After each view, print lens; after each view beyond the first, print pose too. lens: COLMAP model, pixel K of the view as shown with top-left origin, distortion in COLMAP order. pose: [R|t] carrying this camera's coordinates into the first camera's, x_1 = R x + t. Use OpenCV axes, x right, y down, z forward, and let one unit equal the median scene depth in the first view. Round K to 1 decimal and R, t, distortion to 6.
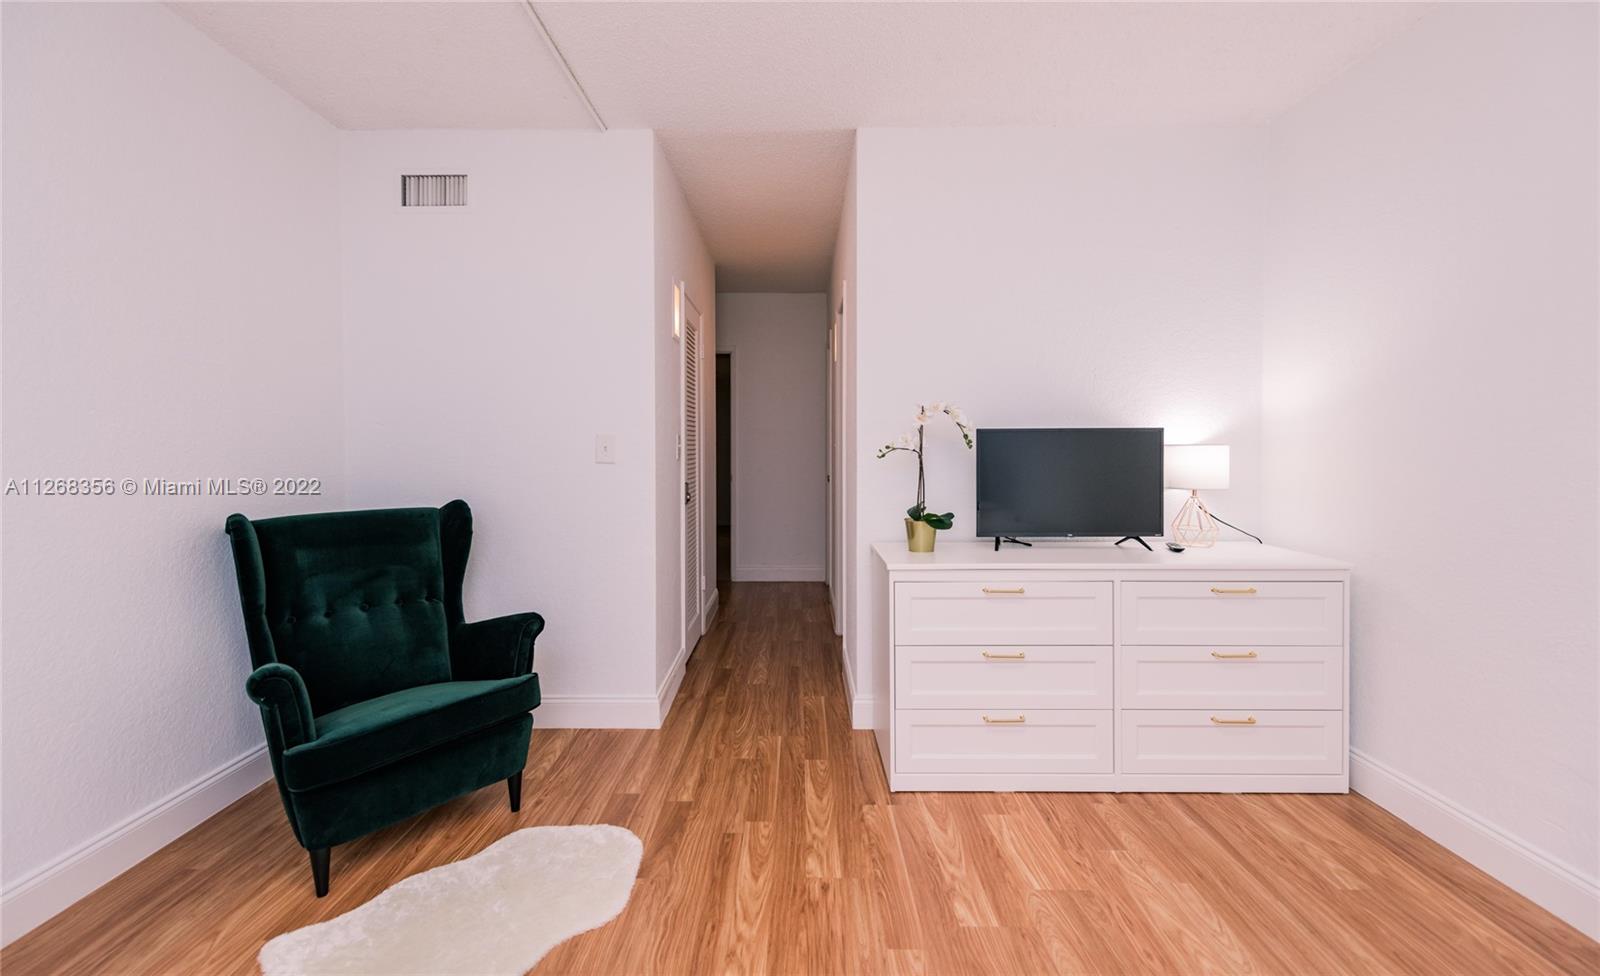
lens RADIAL K [[625.3, 0, 798.3], [0, 625.3, 459.6], [0, 0, 1]] dist [0.015330, -0.007135]
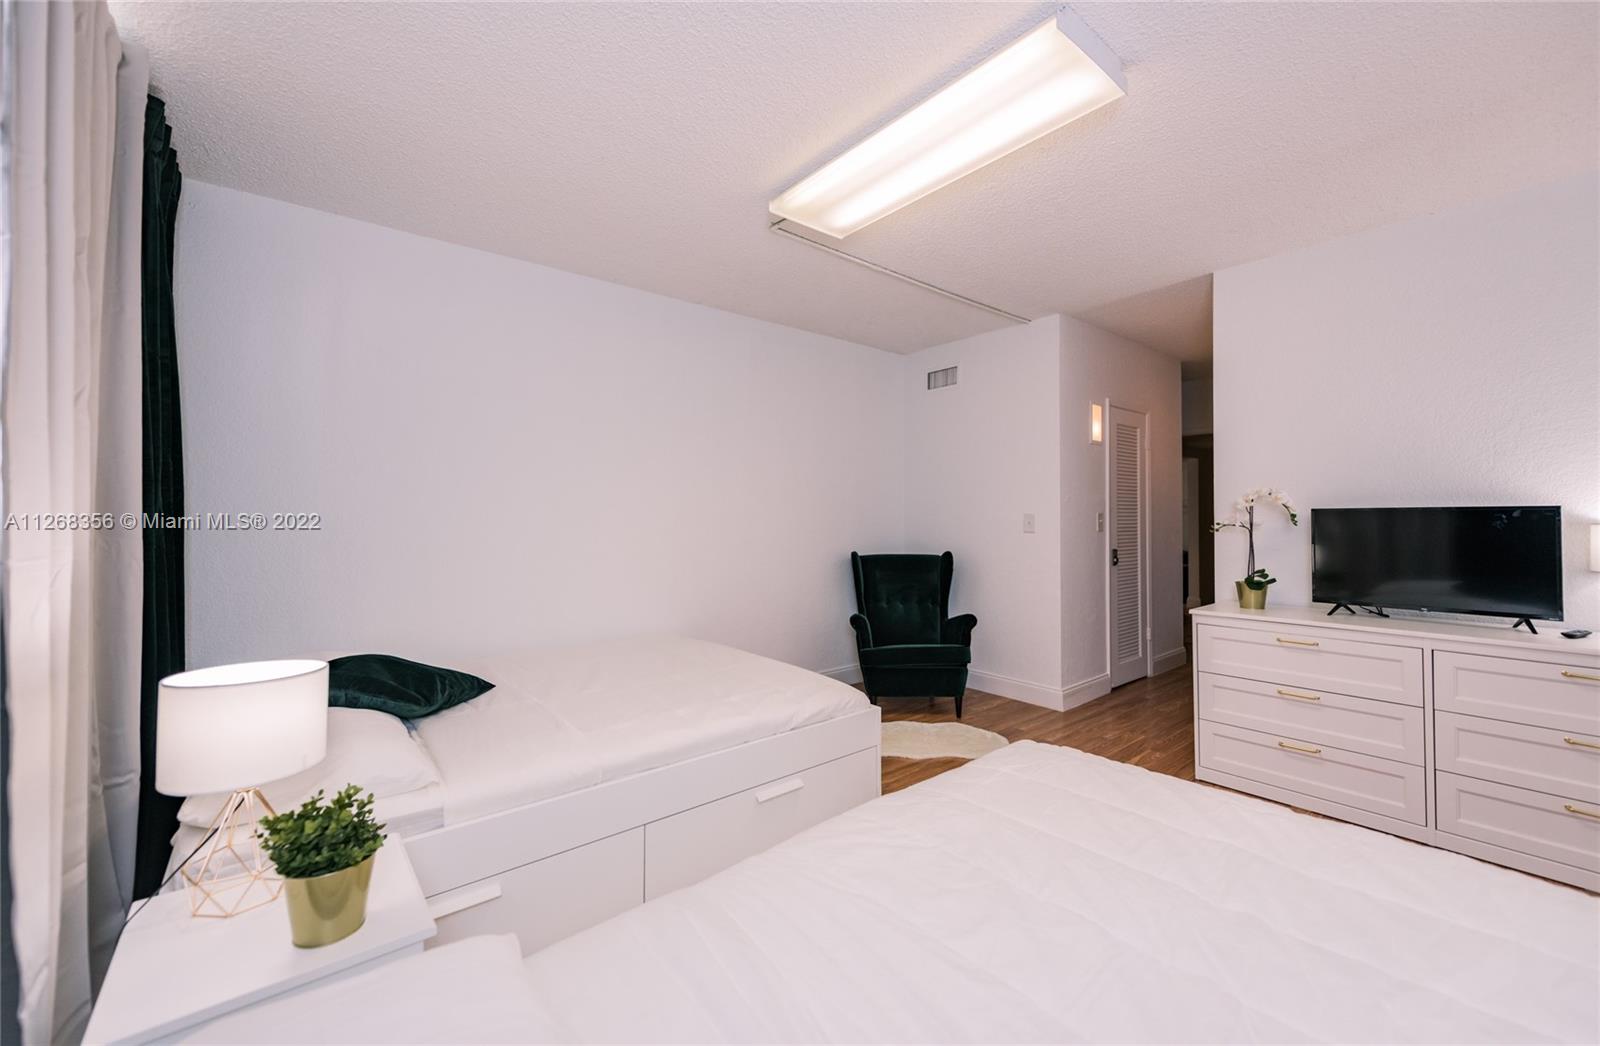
lens RADIAL K [[623.1, 0, 800.0], [0, 623.1, 523.0], [0, 0, 1]] dist [0.000683, 0.000034]
pose [[0.639024, 0.006927, -0.769156, 0.564423], [-0.013023, 0.999914, -0.001815, -0.008417], [0.769077, 0.011177, 0.639058, -0.468498]]
